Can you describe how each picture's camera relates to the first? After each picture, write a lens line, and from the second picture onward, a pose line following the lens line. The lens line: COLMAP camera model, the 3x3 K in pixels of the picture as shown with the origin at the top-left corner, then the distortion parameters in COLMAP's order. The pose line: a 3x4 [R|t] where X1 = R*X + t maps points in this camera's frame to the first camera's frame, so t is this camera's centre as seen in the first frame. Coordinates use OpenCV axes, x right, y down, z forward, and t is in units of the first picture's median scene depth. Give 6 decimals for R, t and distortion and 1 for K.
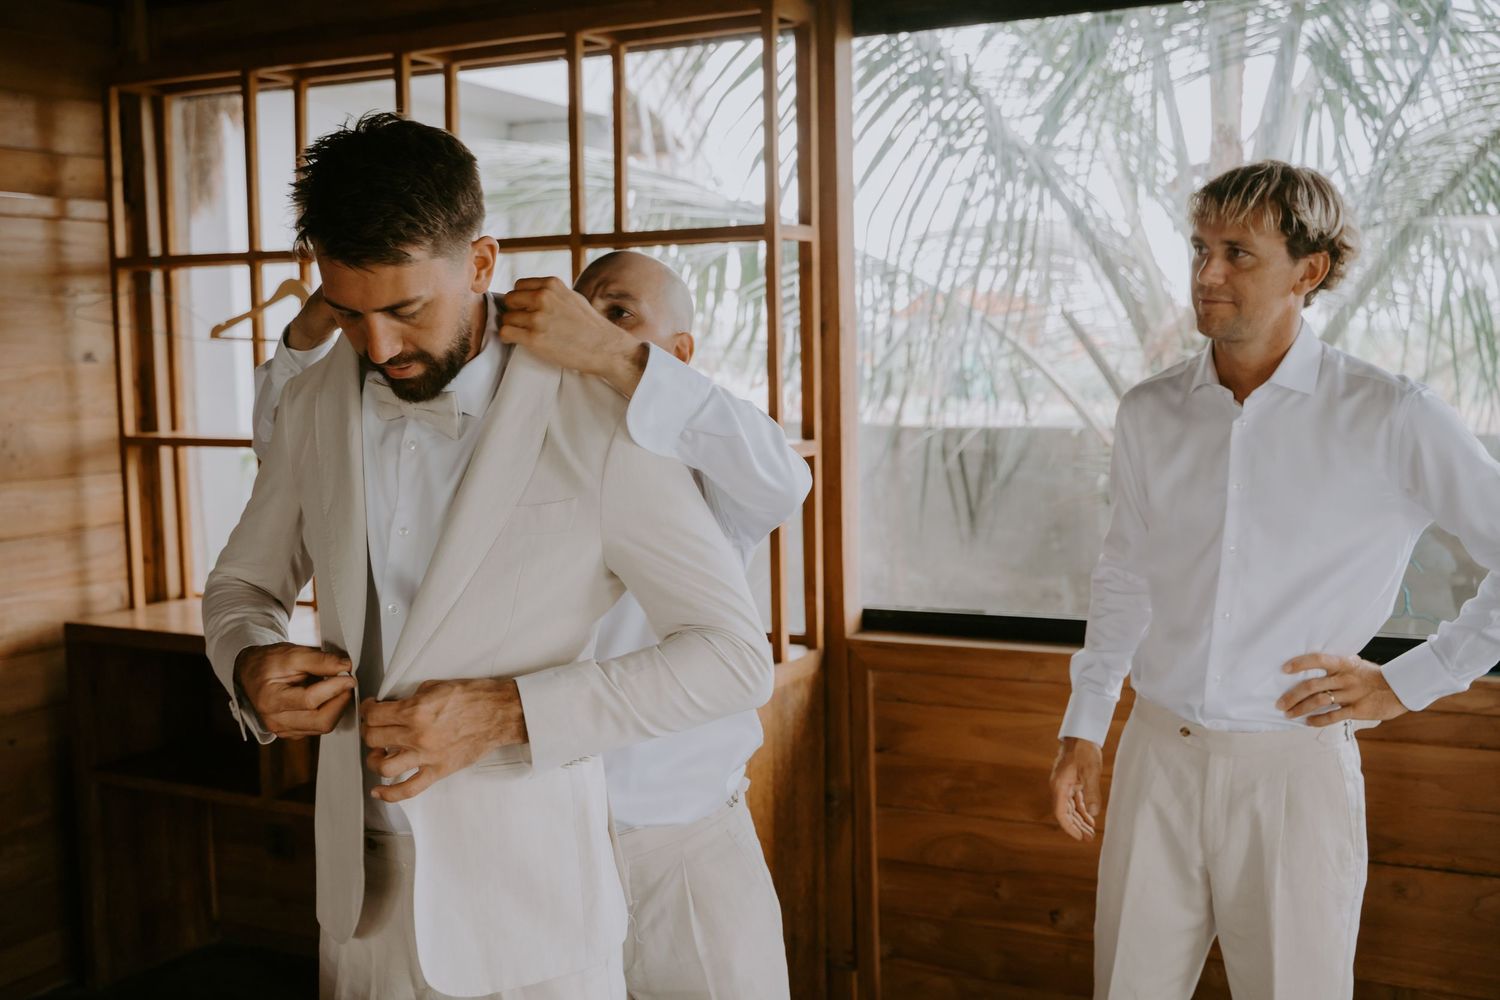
lens RADIAL K [[1698.9, 0, 764.0], [0, 1698.9, 514.1], [0, 0, 1]] dist [-0.017412, 0.000000]
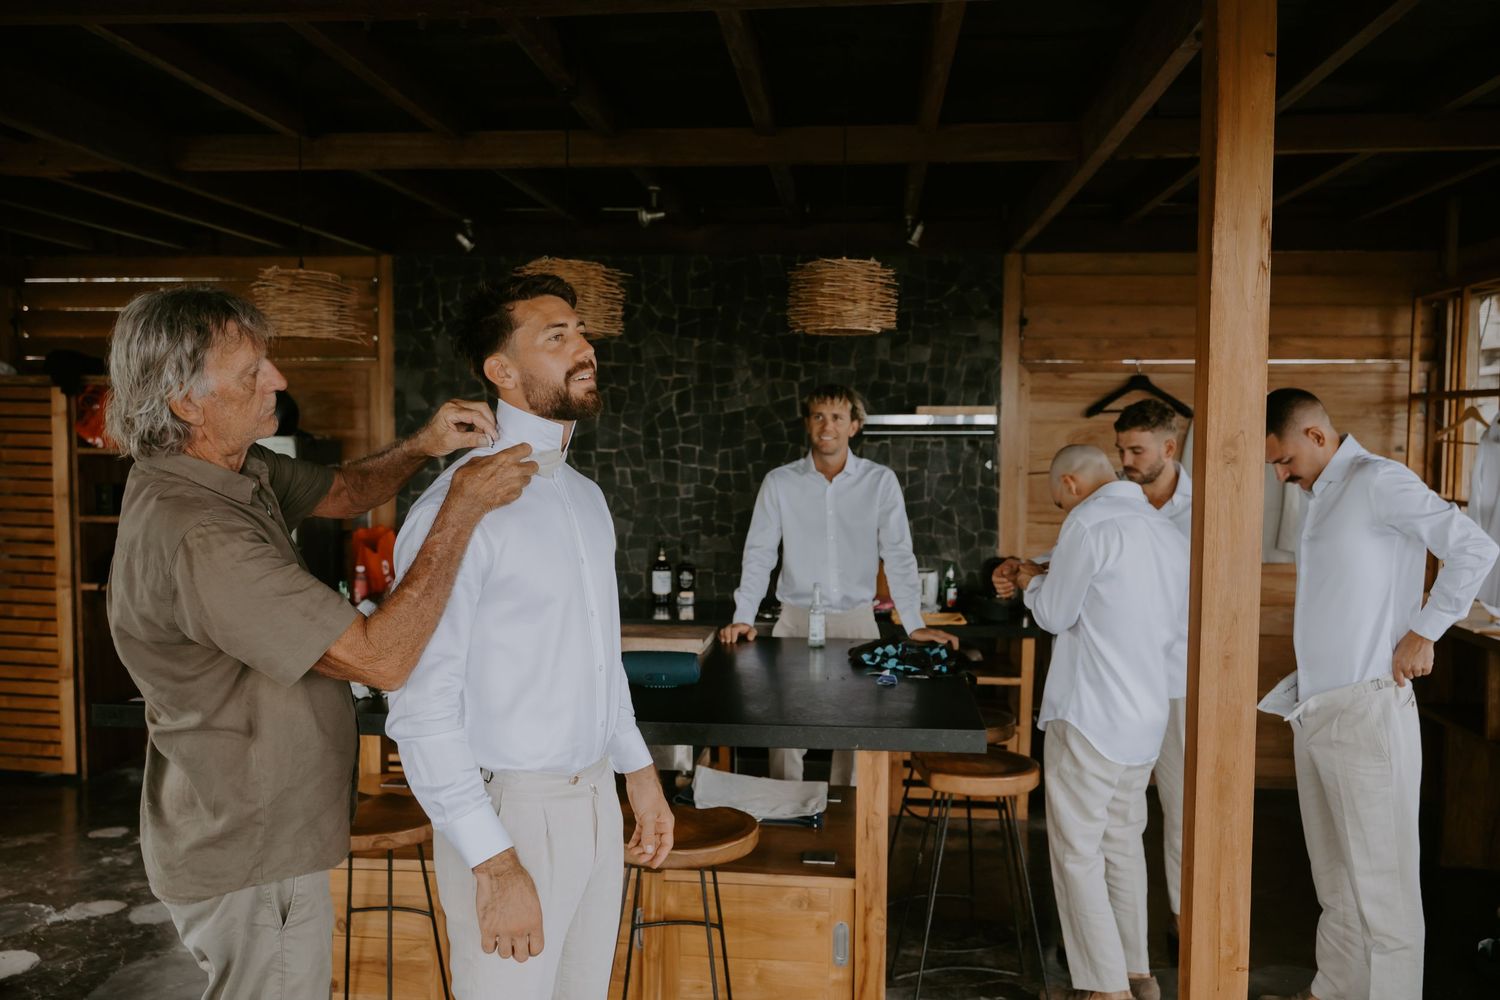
lens RADIAL K [[1284.4, 0, 752.8], [0, 1284.4, 506.0], [0, 0, 1]] dist [0.006947, 0.014950]
pose [[0.379153, 0.068993, -0.922758, 0.647043], [-0.106602, 0.993834, 0.030505, -0.002273], [0.919173, 0.086802, 0.384170, -0.149989]]
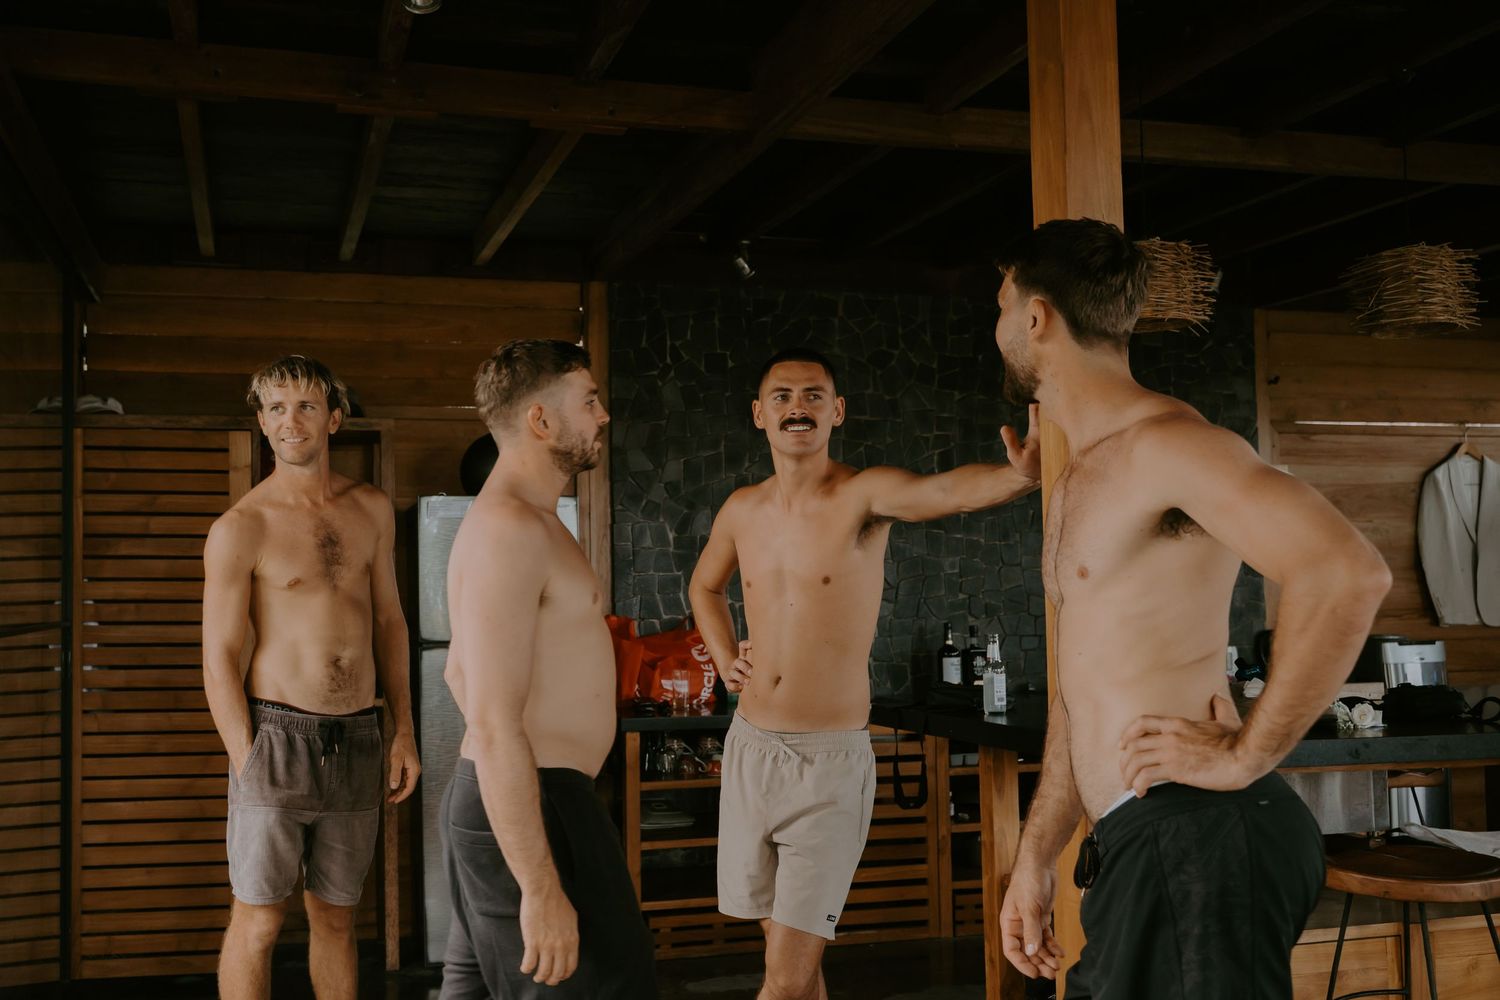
lens RADIAL K [[1531.2, 0, 687.5], [0, 1531.2, 499.4], [0, 0, 1]] dist [0.002150, 0.000000]
pose [[0.671998, -0.037743, -0.739591, 0.185961], [-0.071271, 0.990768, -0.115319, 0.168700], [0.737116, 0.130206, 0.663104, -0.887131]]
